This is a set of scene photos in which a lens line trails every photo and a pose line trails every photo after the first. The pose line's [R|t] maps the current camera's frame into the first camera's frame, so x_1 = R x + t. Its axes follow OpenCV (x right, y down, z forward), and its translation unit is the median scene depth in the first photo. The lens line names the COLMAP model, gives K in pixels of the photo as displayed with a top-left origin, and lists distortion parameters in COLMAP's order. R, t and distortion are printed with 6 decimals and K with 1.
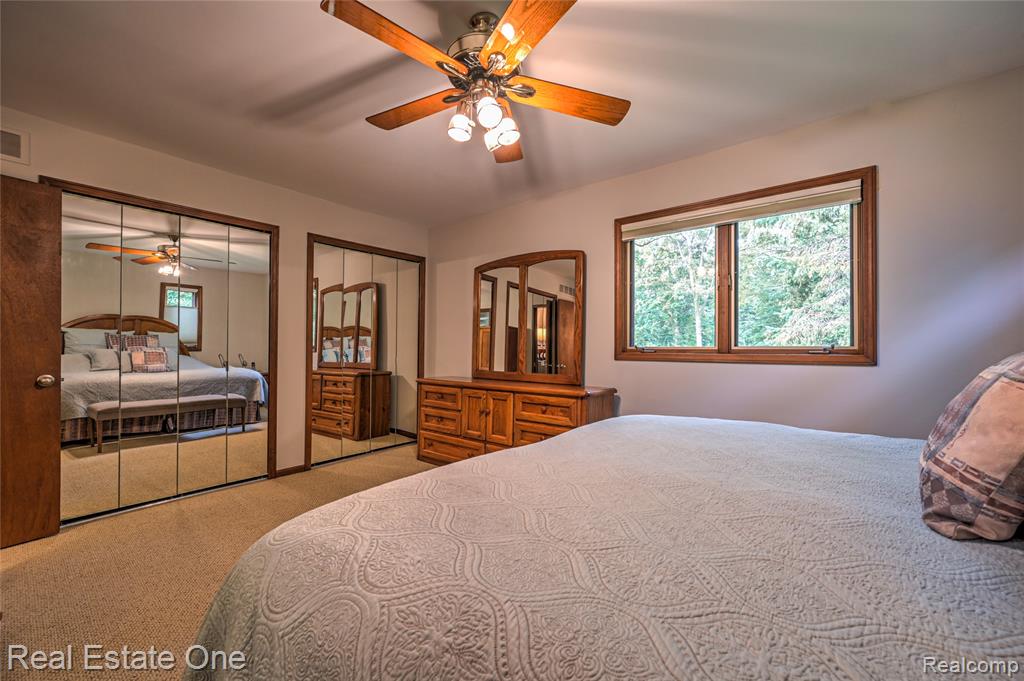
lens RADIAL K [[402.4, 0, 517.3], [0, 402.4, 344.6], [0, 0, 1]] dist [-0.001684, -0.000177]
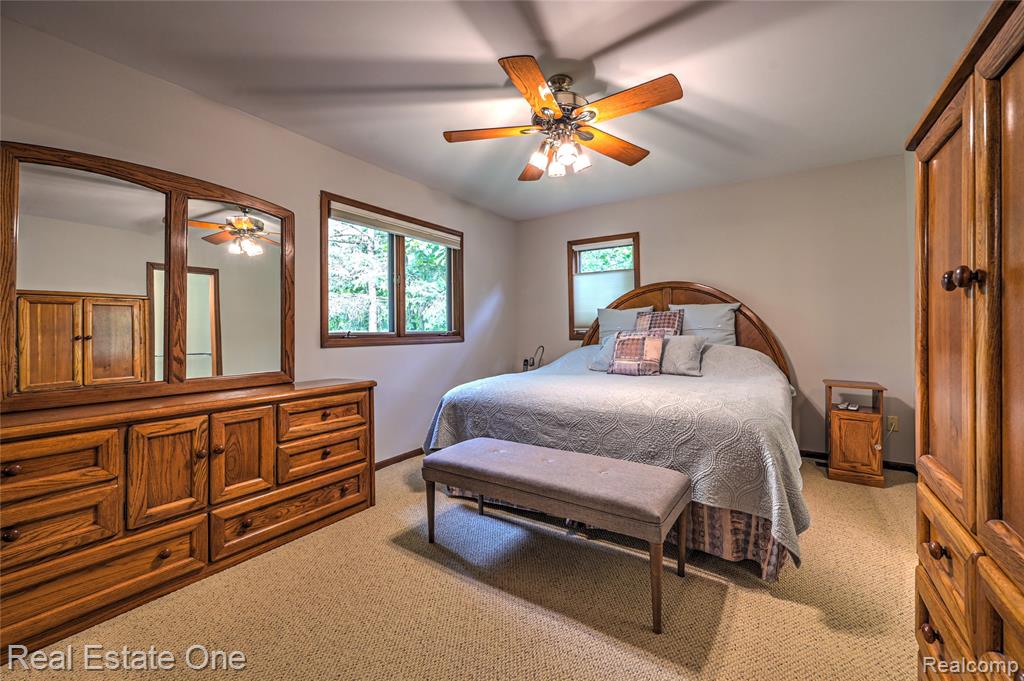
lens RADIAL K [[402.4, 0, 517.3], [0, 402.4, 344.6], [0, 0, 1]] dist [-0.001684, -0.000177]
pose [[-0.105660, -0.034615, 0.993800, -0.734218], [0.005297, 0.999360, 0.035372, 0.001707], [-0.994388, 0.009002, -0.105410, 0.702033]]
